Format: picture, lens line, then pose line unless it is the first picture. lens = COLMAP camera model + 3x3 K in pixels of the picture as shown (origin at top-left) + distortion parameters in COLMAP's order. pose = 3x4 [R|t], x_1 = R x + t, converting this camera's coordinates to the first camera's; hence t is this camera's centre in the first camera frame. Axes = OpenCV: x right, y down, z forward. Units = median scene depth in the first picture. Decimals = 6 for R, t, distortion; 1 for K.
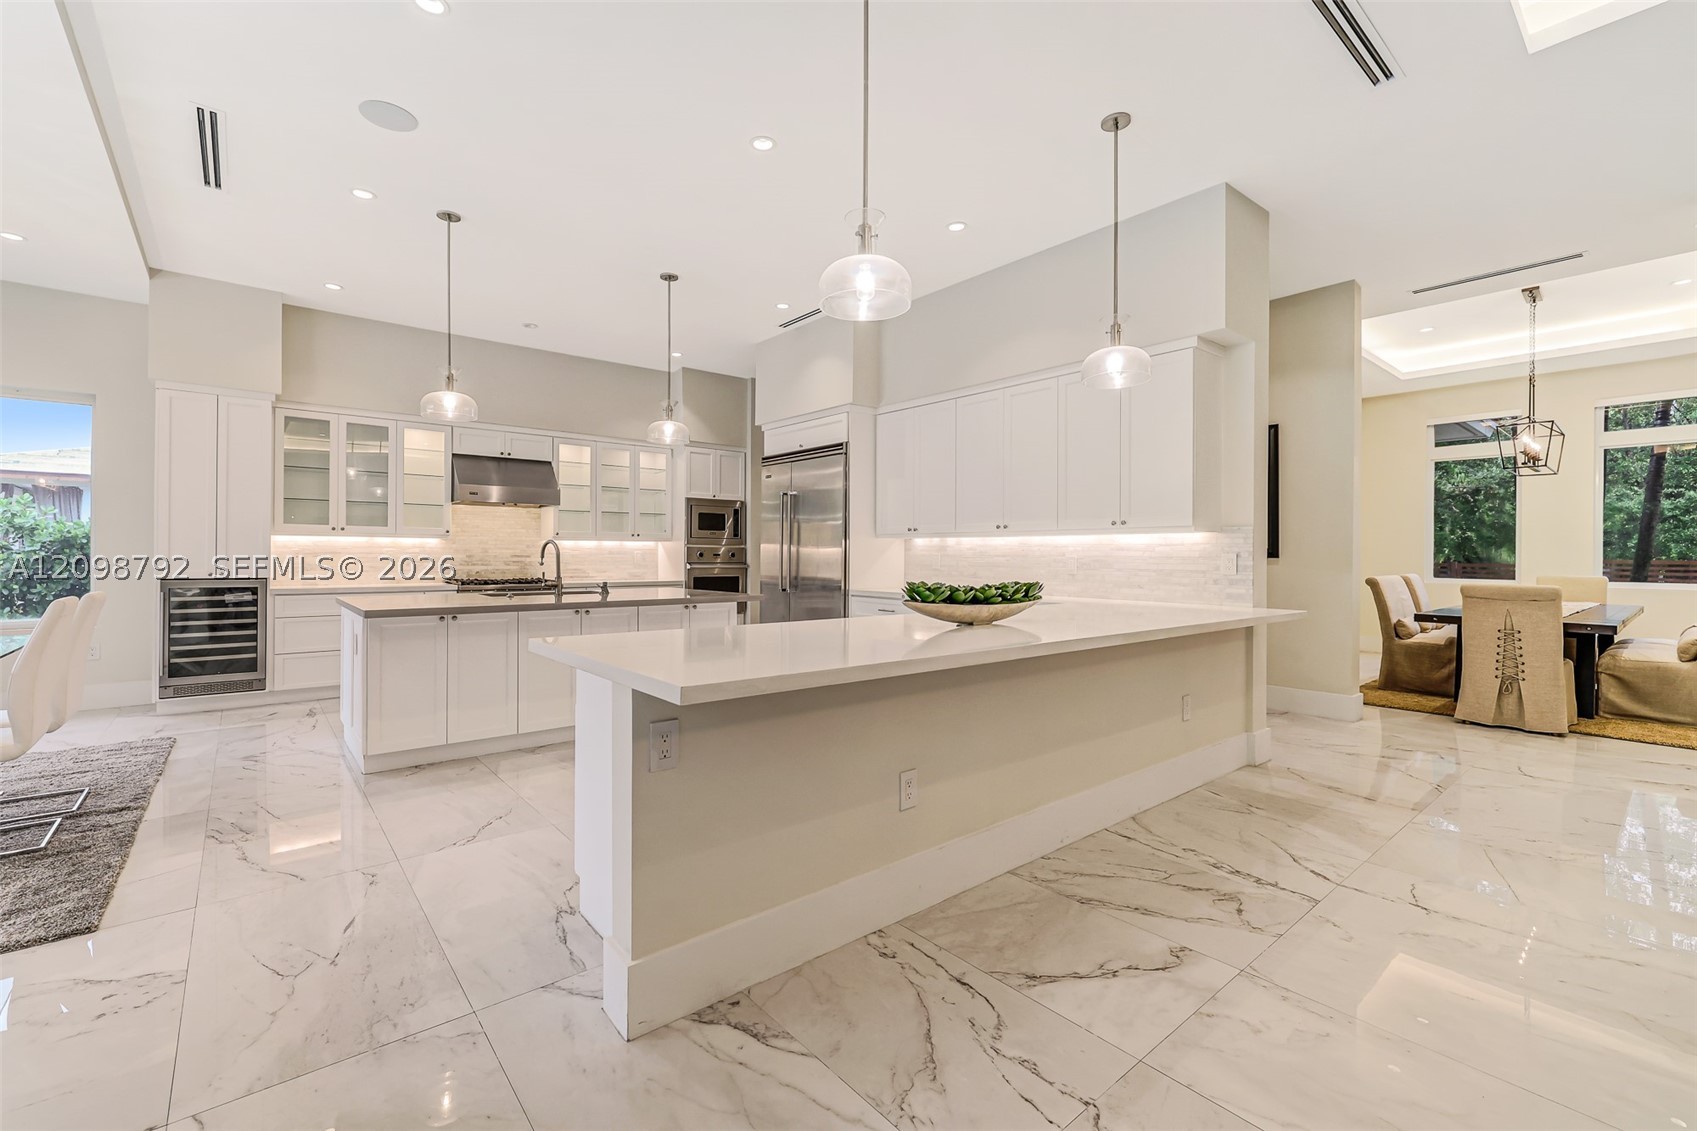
lens RADIAL K [[716.3, 0, 828.7], [0, 716.3, 556.4], [0, 0, 1]] dist [-0.000939, -0.000512]
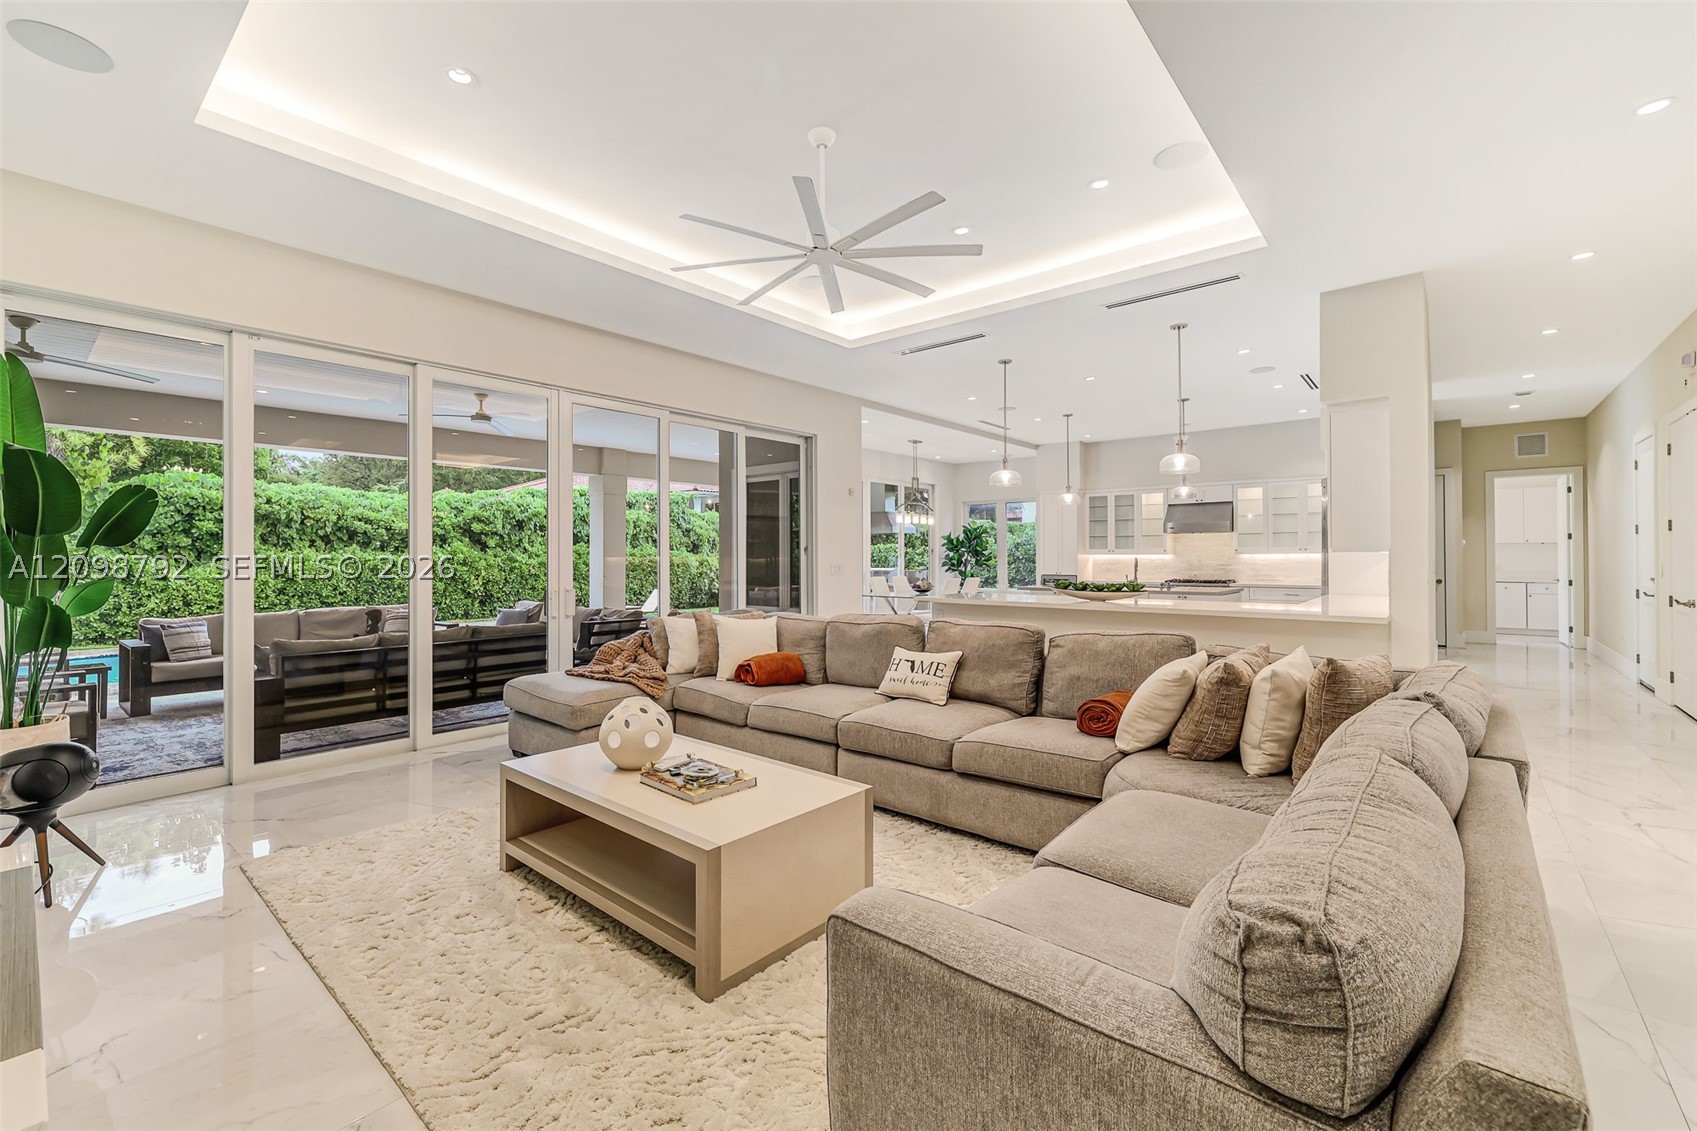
lens RADIAL K [[716.3, 0, 834.3], [0, 716.3, 552.4], [0, 0, 1]] dist [-0.000939, -0.000512]
pose [[0.176655, -0.010799, -0.984214, 1.046220], [0.001246, 0.999941, -0.010748, -0.014043], [0.984272, 0.000672, 0.176659, -0.077682]]
